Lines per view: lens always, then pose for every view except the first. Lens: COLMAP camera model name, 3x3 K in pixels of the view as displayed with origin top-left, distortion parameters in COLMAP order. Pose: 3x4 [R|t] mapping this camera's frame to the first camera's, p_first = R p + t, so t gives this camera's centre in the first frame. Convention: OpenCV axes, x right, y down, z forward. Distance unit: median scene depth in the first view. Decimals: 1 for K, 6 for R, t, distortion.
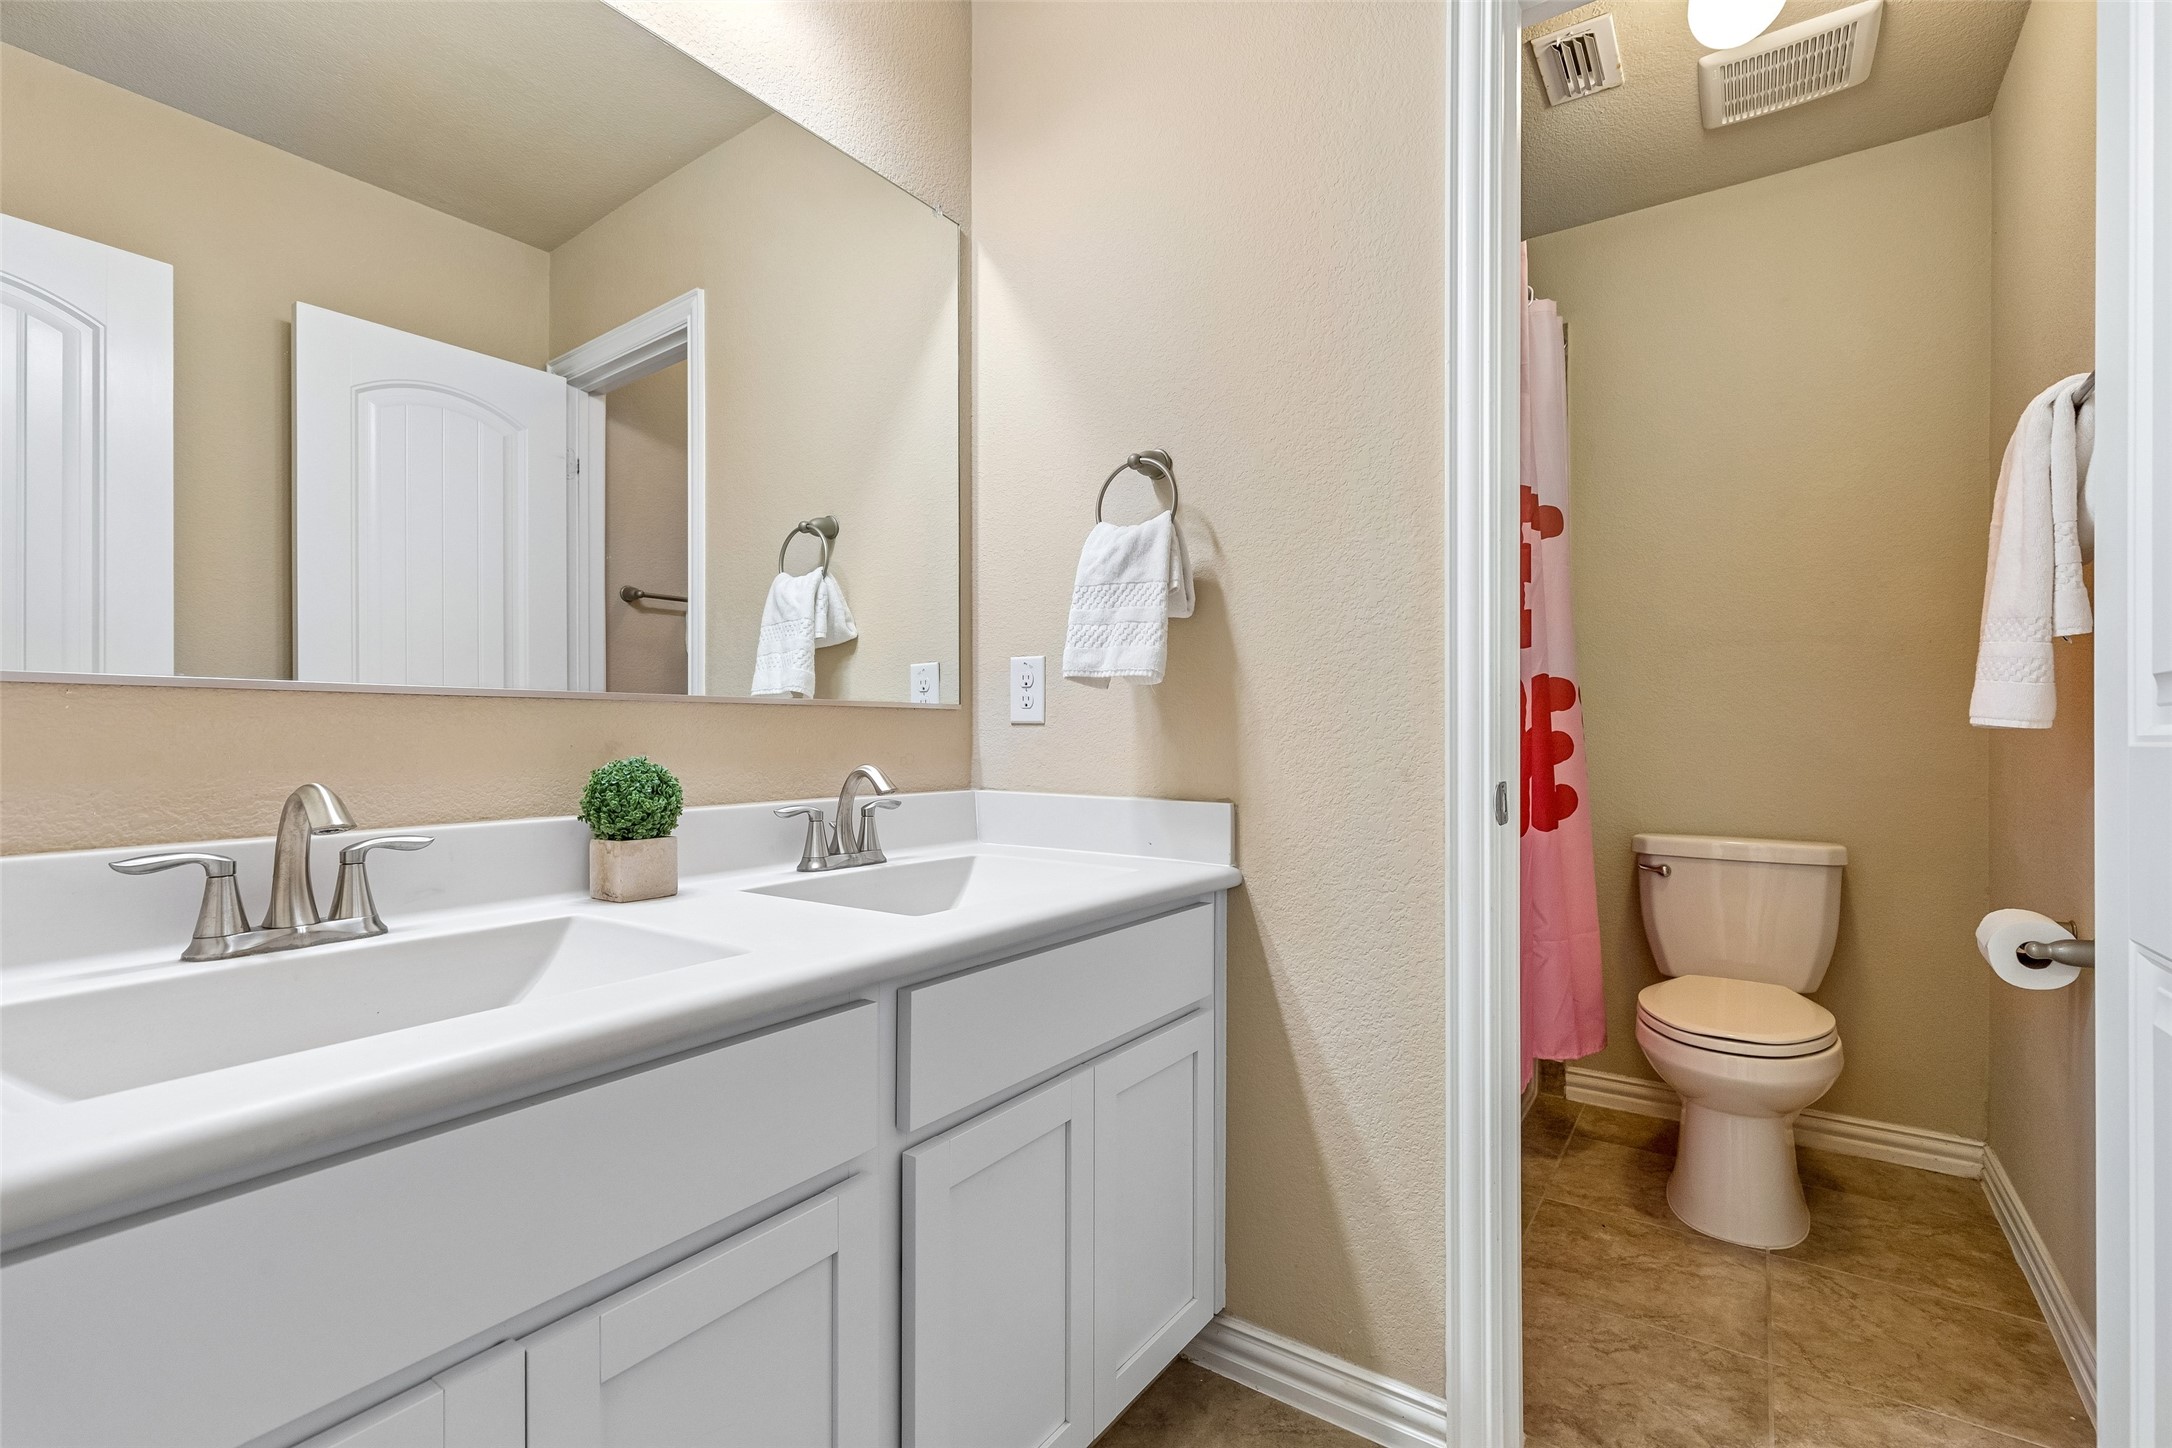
lens RADIAL K [[963.0, 0, 1078.4], [0, 963.0, 726.2], [0, 0, 1]] dist [-0.002634, -0.000168]
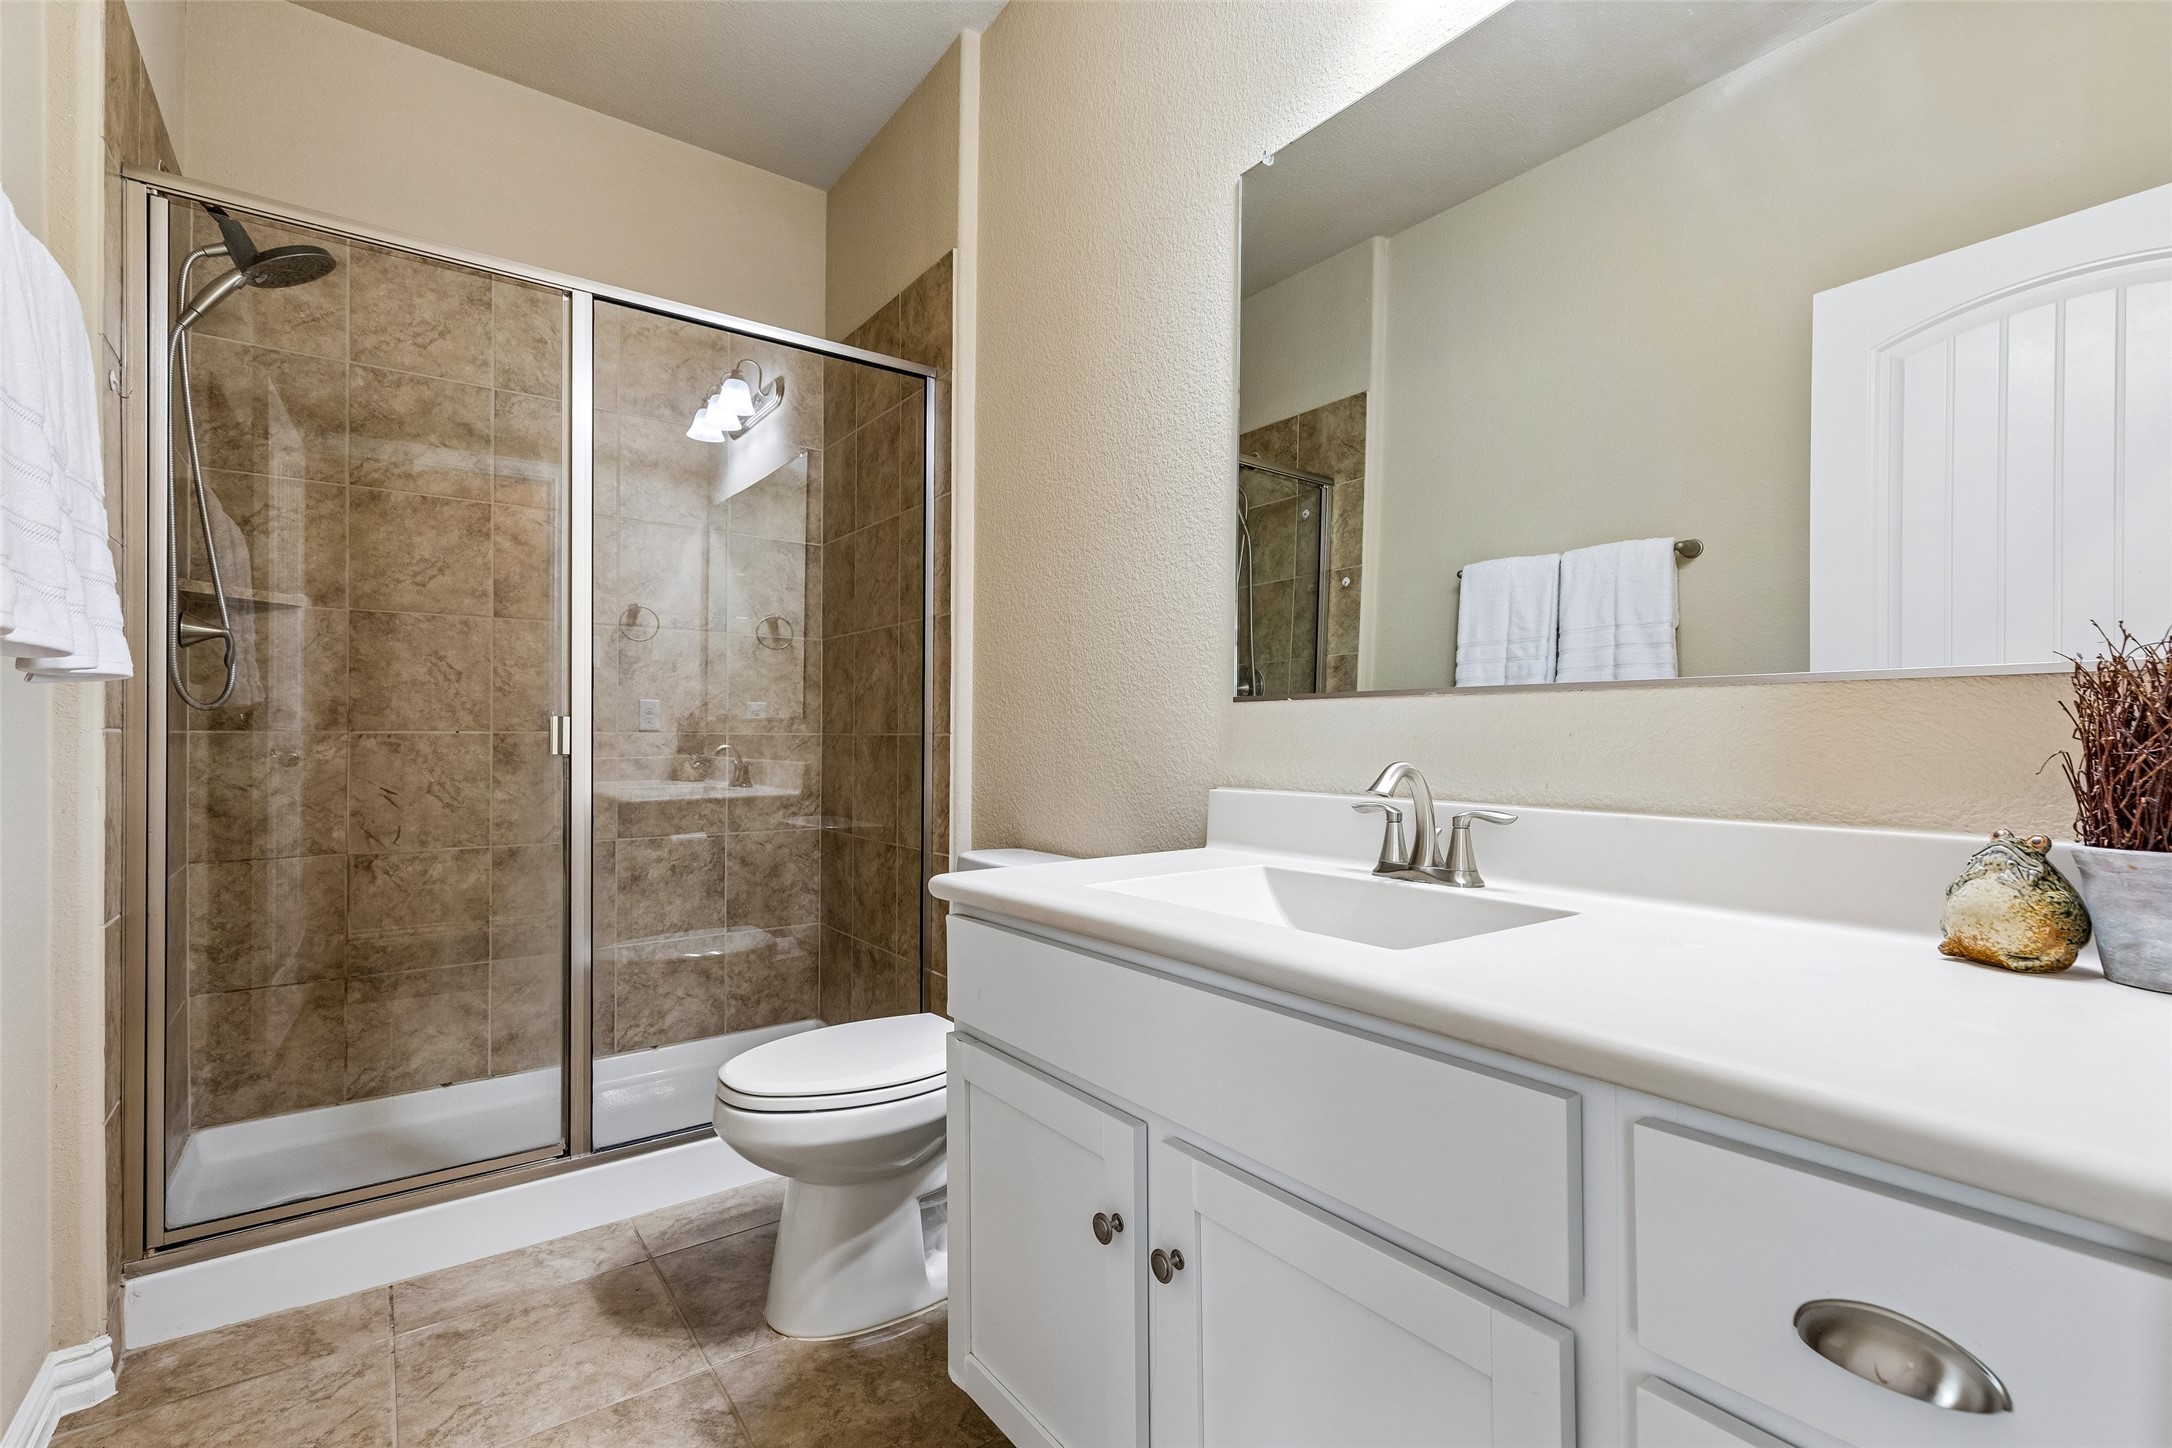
lens RADIAL K [[963.0, 0, 1080.3], [0, 963.0, 731.7], [0, 0, 1]] dist [-0.002634, -0.000168]
pose [[-0.316443, 0.005753, -0.948594, 0.668511], [0.008440, 0.999959, 0.003249, 0.010110], [0.948574, -0.006978, -0.316478, 1.011457]]
